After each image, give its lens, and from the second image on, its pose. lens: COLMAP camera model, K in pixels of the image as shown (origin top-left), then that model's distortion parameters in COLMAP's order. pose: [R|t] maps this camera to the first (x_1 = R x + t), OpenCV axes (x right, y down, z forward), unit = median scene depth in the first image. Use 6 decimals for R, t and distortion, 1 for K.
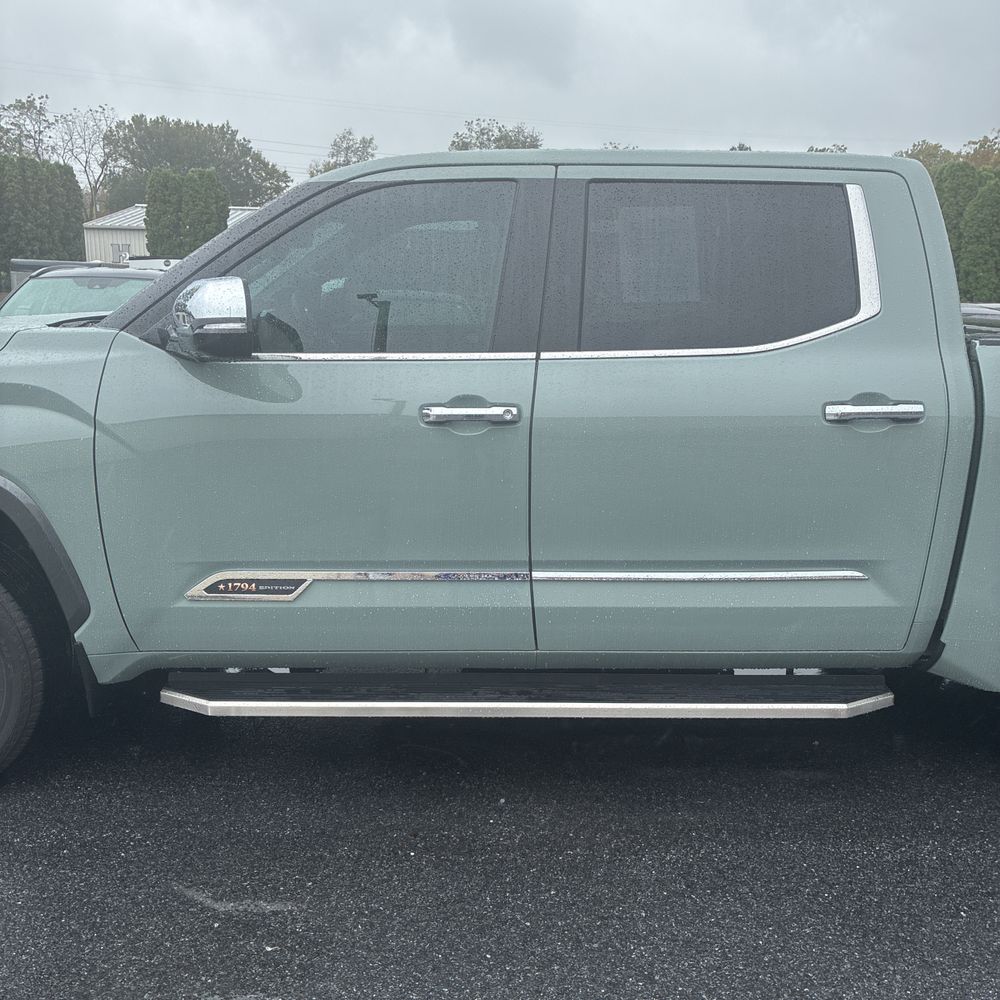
lens RADIAL K [[1001.8, 0, 511.8], [0, 1001.8, 500.6], [0, 0, 1]] dist [0.030905, -0.026513]
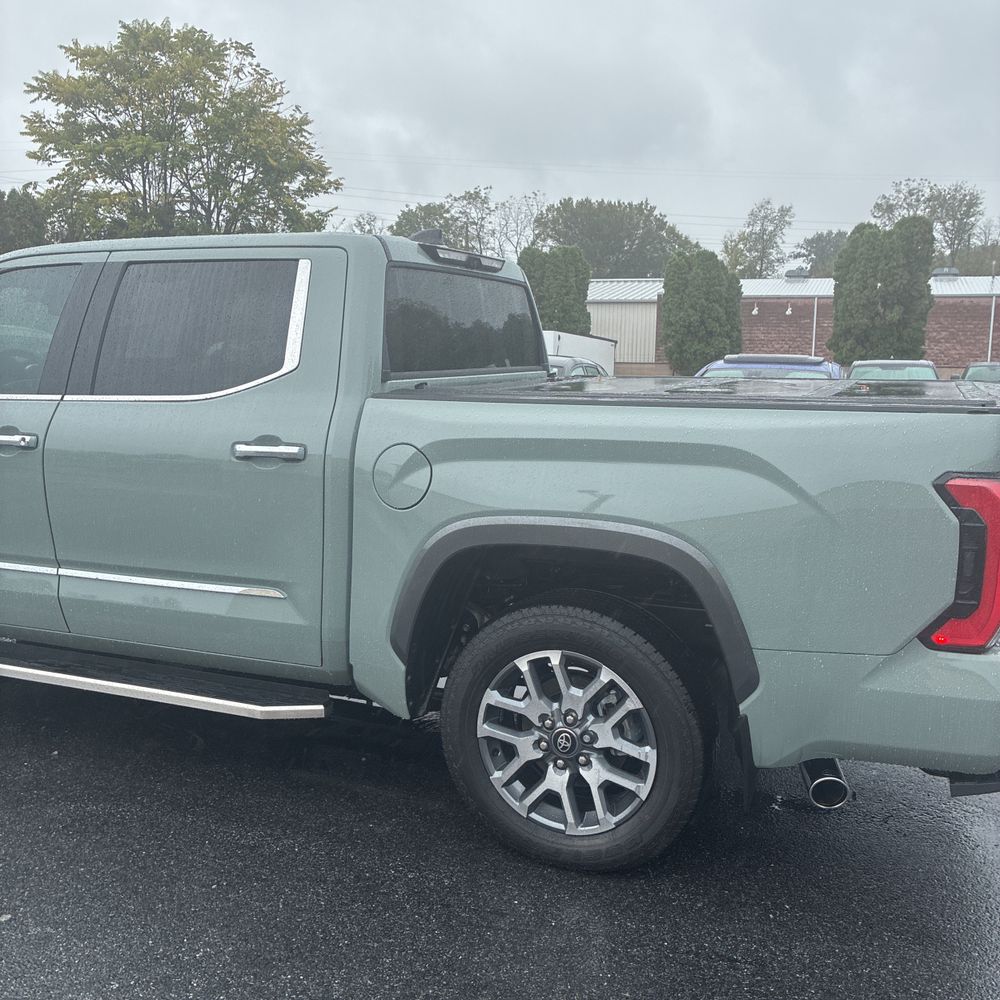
lens RADIAL K [[1012.1, 0, 513.5], [0, 1012.1, 498.5], [0, 0, 1]] dist [0.021193, 0.017533]
pose [[0.921637, 0.056507, -0.383917, 1.025654], [-0.082718, 0.995210, -0.052094, 0.003831], [0.379134, 0.079769, 0.921897, 0.026634]]
